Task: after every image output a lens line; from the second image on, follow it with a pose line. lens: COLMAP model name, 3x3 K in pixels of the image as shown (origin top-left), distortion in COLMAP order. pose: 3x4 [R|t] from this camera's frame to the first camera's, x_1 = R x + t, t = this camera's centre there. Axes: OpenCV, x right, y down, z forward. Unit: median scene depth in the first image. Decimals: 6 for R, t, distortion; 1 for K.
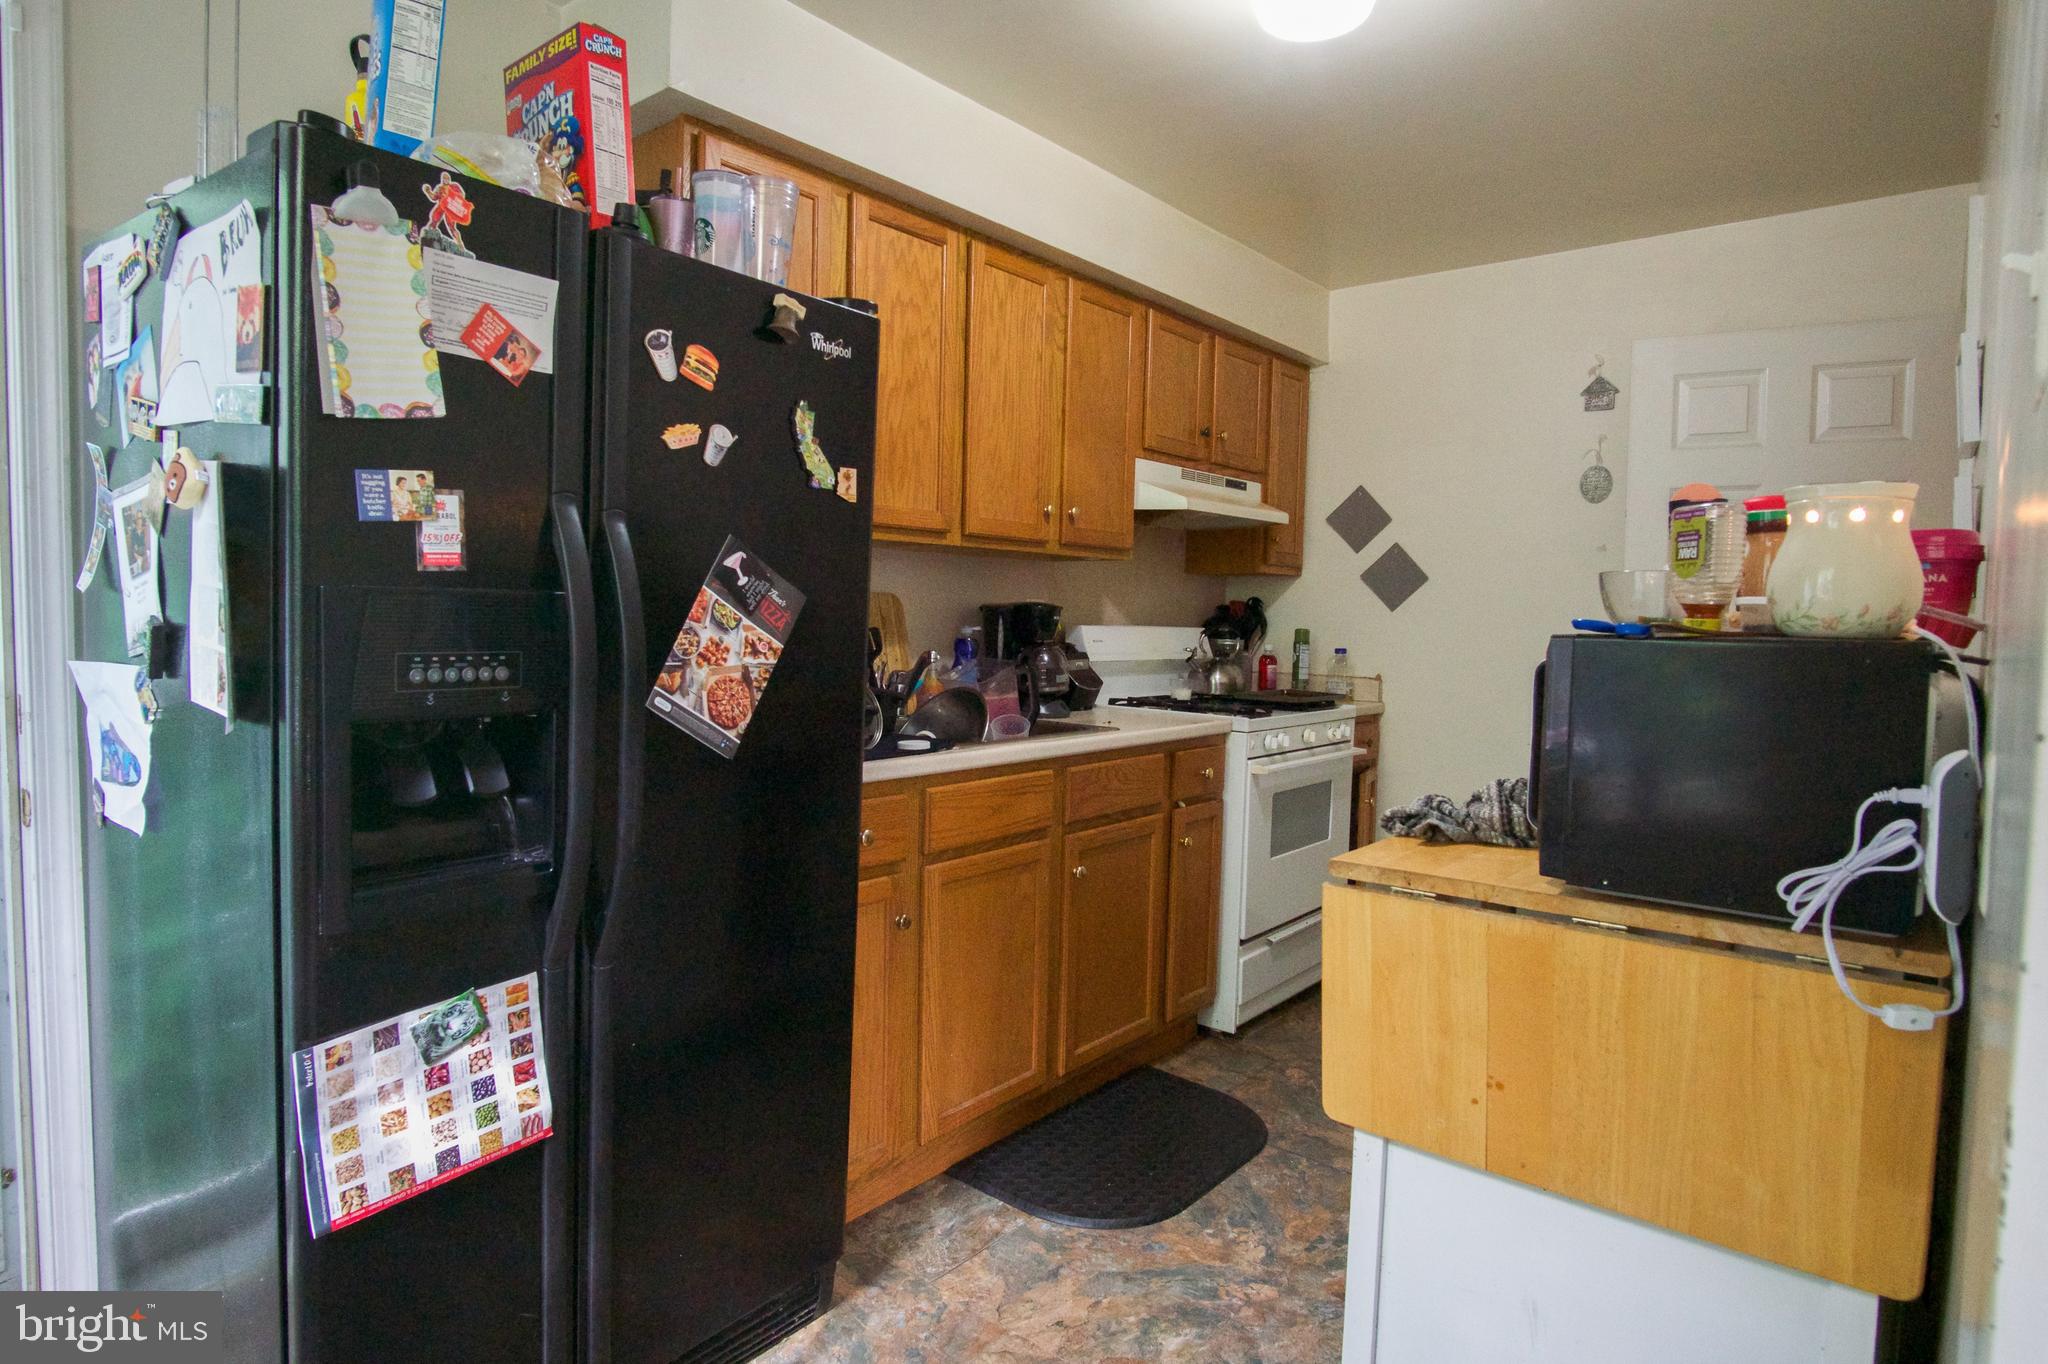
lens RADIAL K [[1127.9, 0, 1017.8], [0, 1127.9, 673.6], [0, 0, 1]] dist [-0.032070, 0.000520]
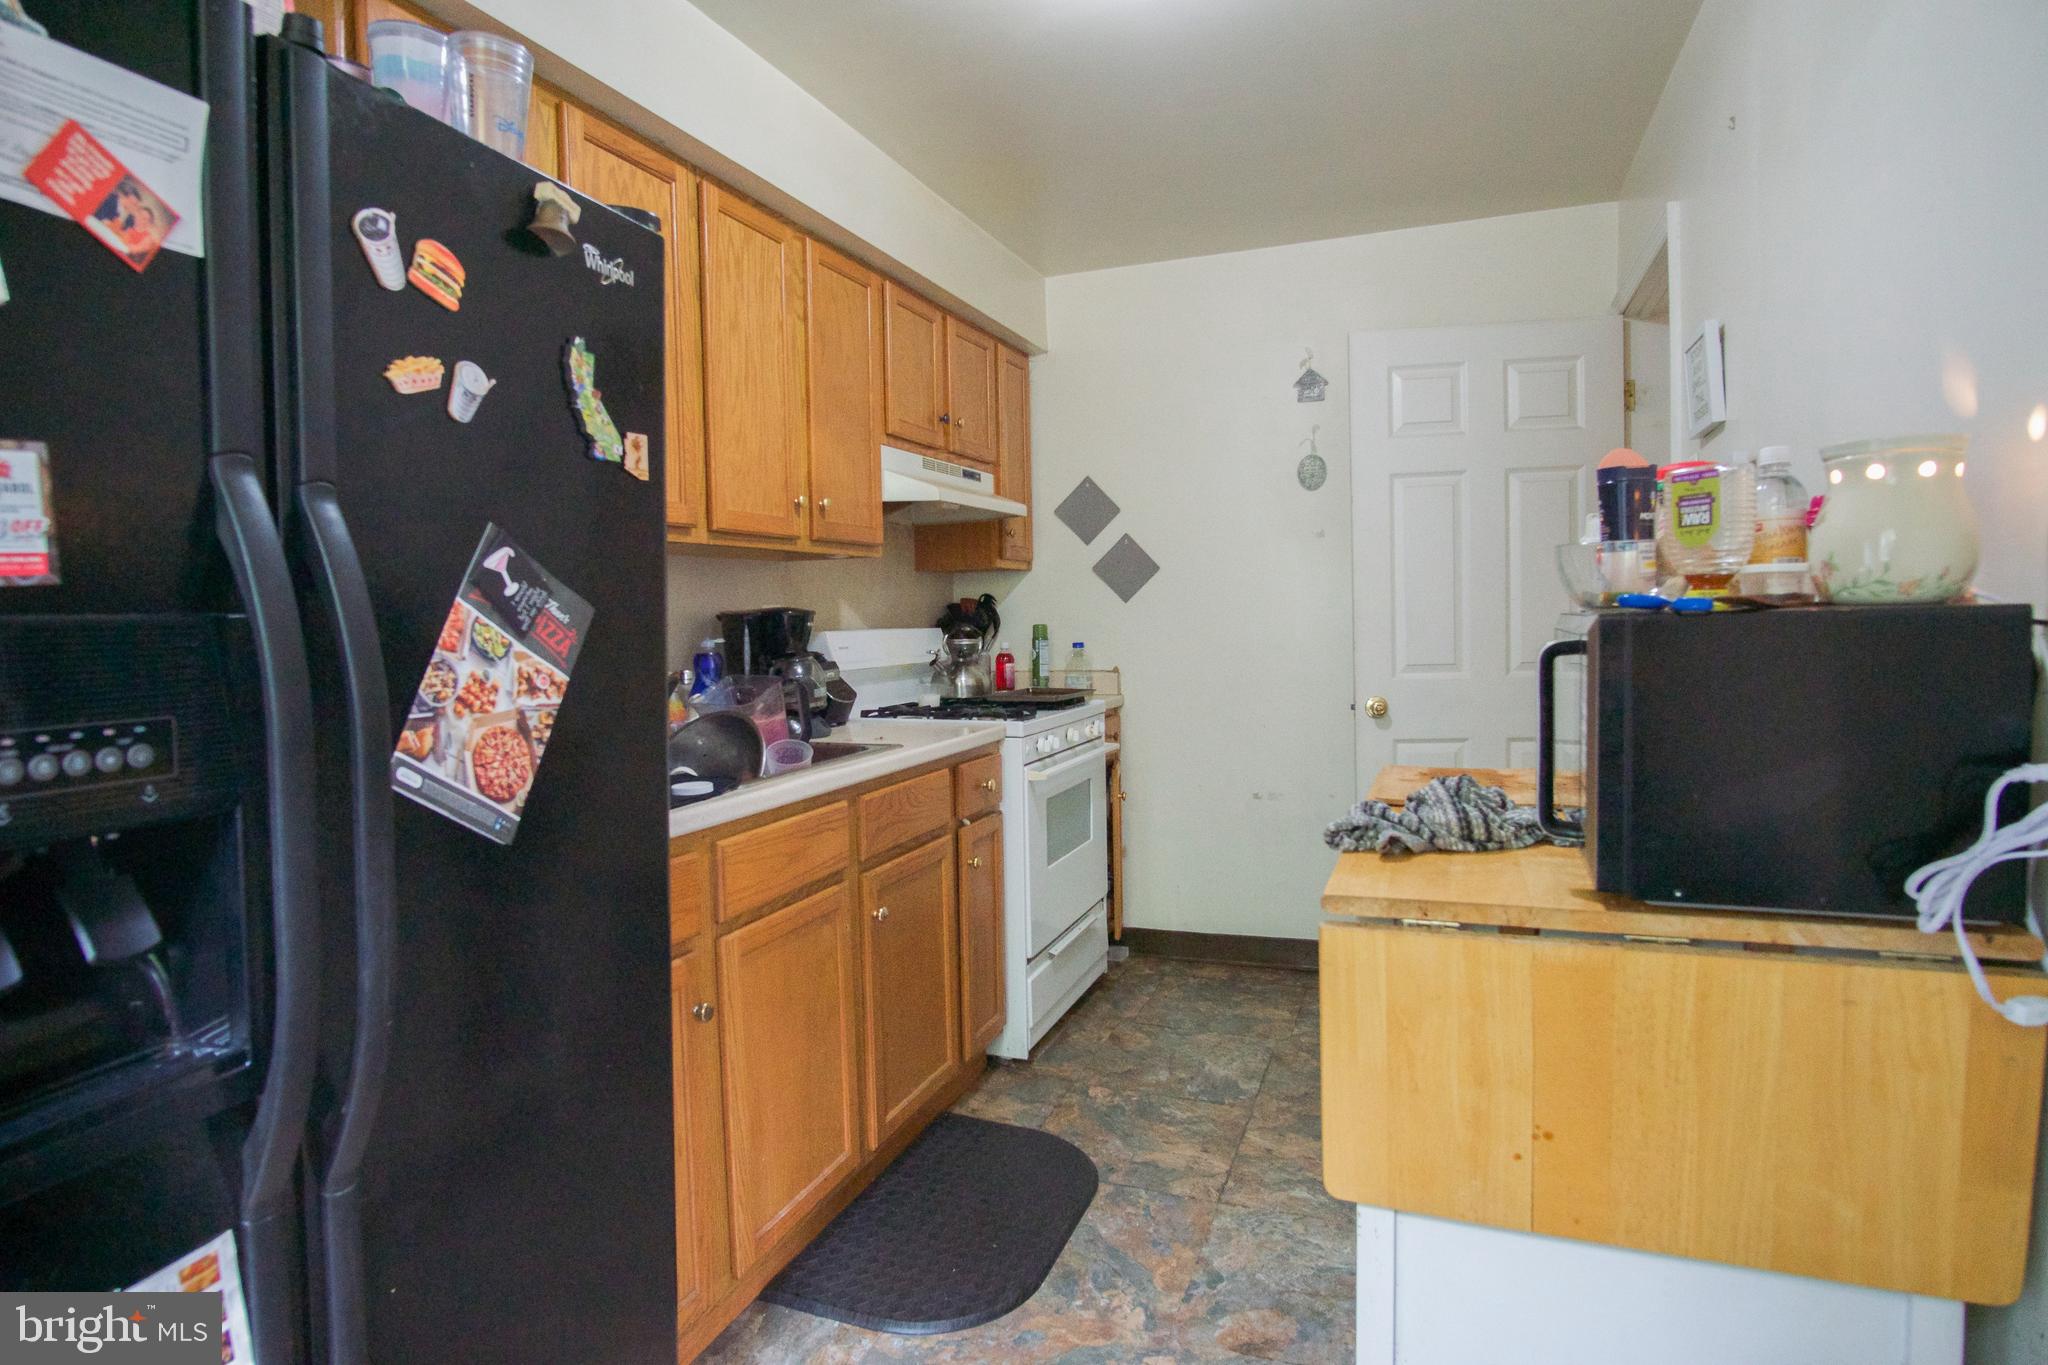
lens RADIAL K [[1105.3, 0, 1021.7], [0, 1105.3, 674.6], [0, 0, 1]] dist [-0.036522, 0.009925]
pose [[0.947486, -0.059322, 0.314247, -0.123361], [0.059228, 0.998196, 0.009855, -0.013234], [-0.314265, 0.009275, 0.949290, 0.194687]]
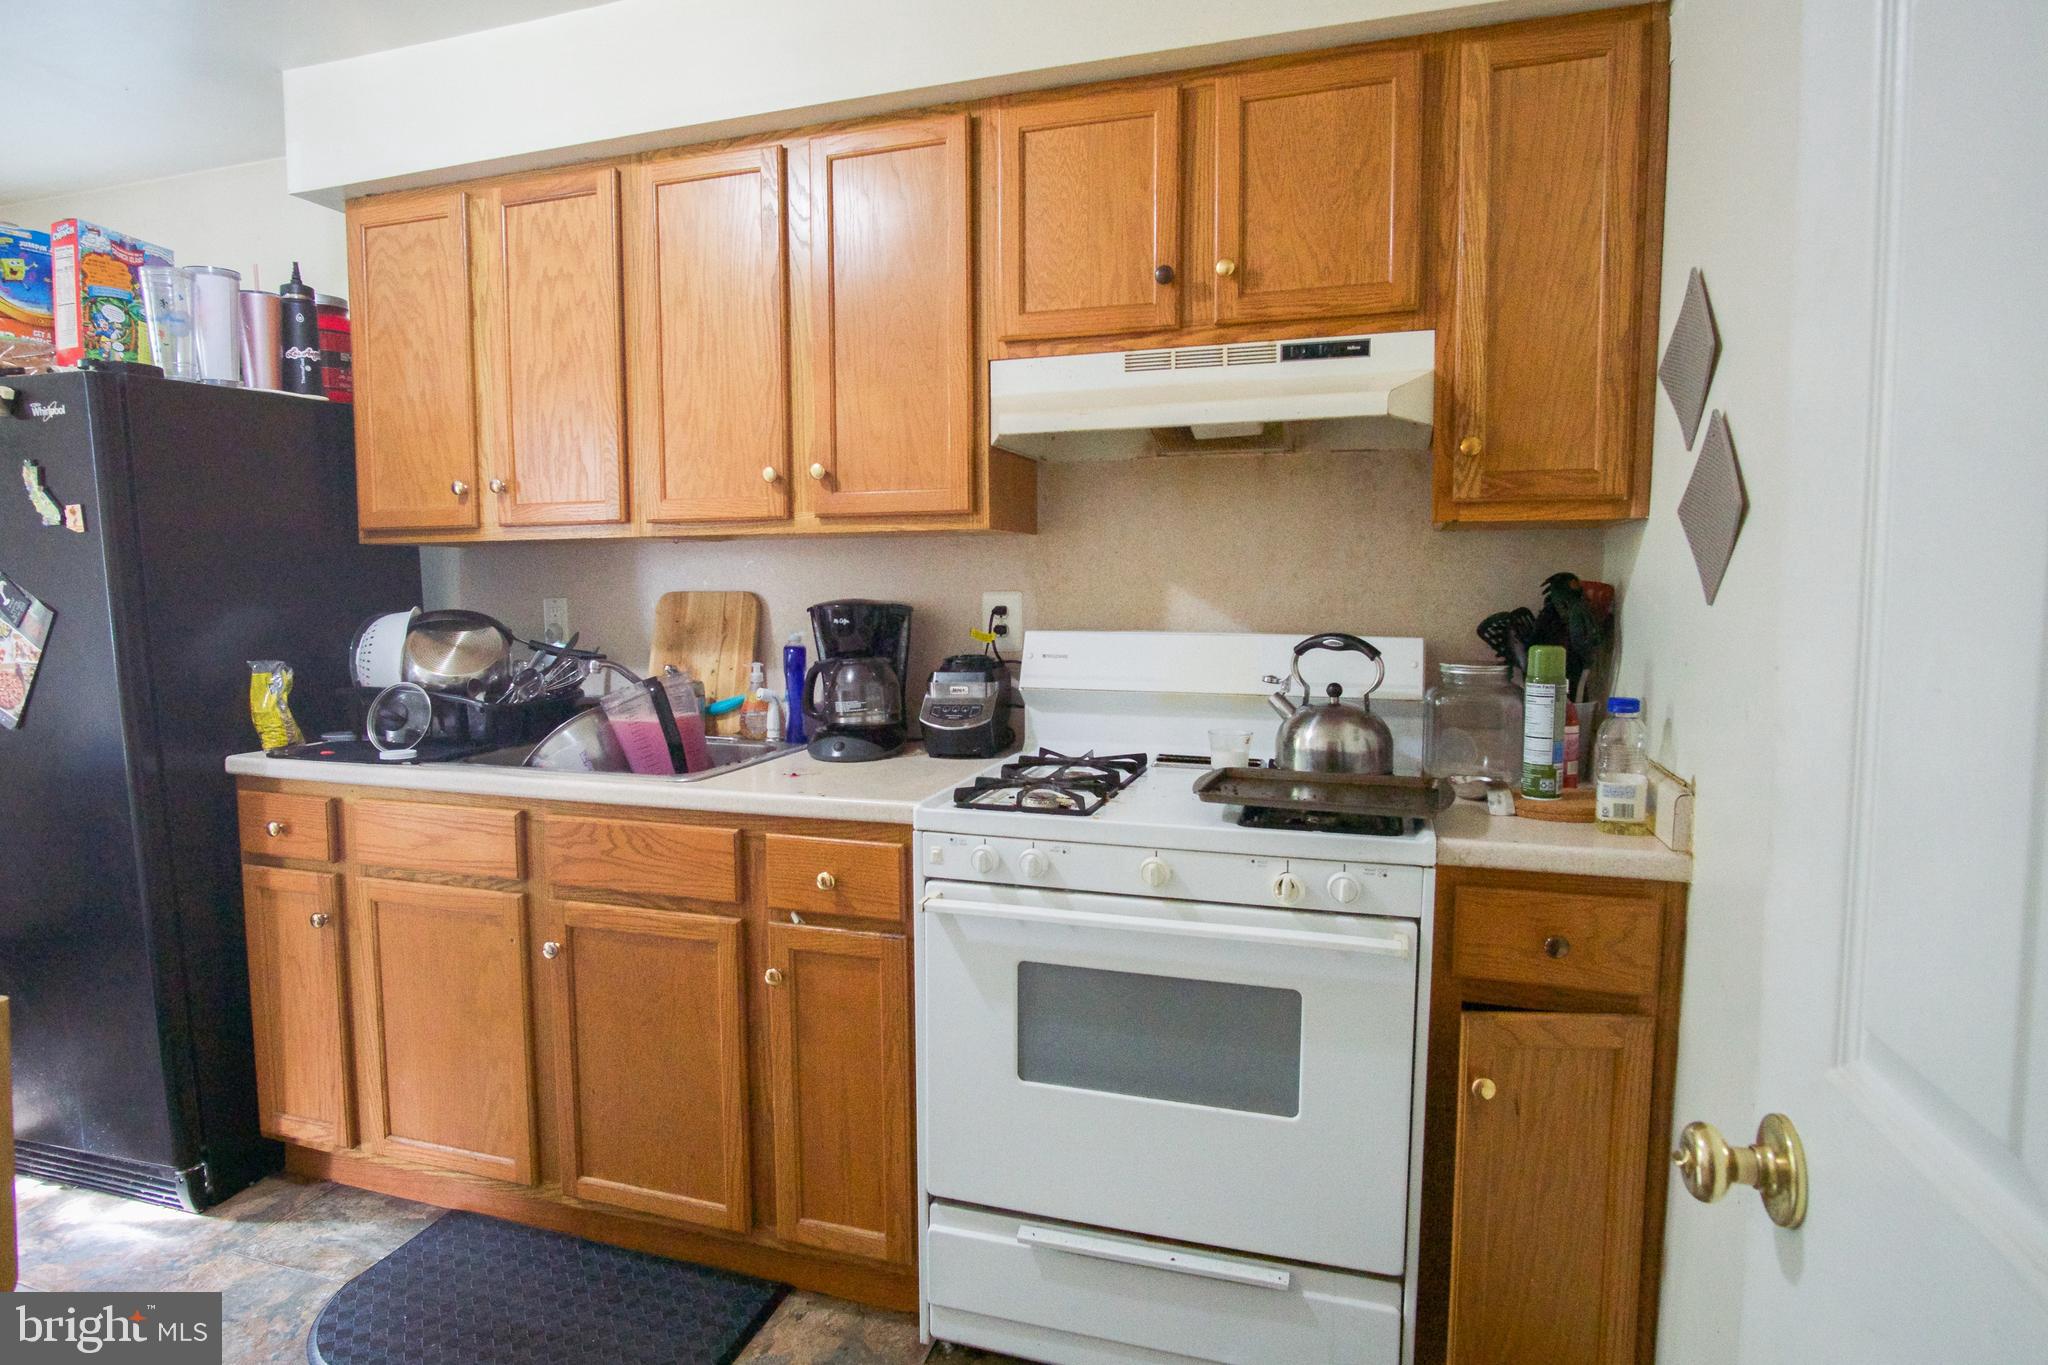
lens RADIAL K [[1127.9, 0, 1017.8], [0, 1127.9, 674.1], [0, 0, 1]] dist [-0.032070, 0.000520]
pose [[0.363689, 0.054017, -0.929953, 1.108682], [-0.038473, 0.998336, 0.042943, -0.076178], [0.930725, 0.020160, 0.365162, 1.268885]]
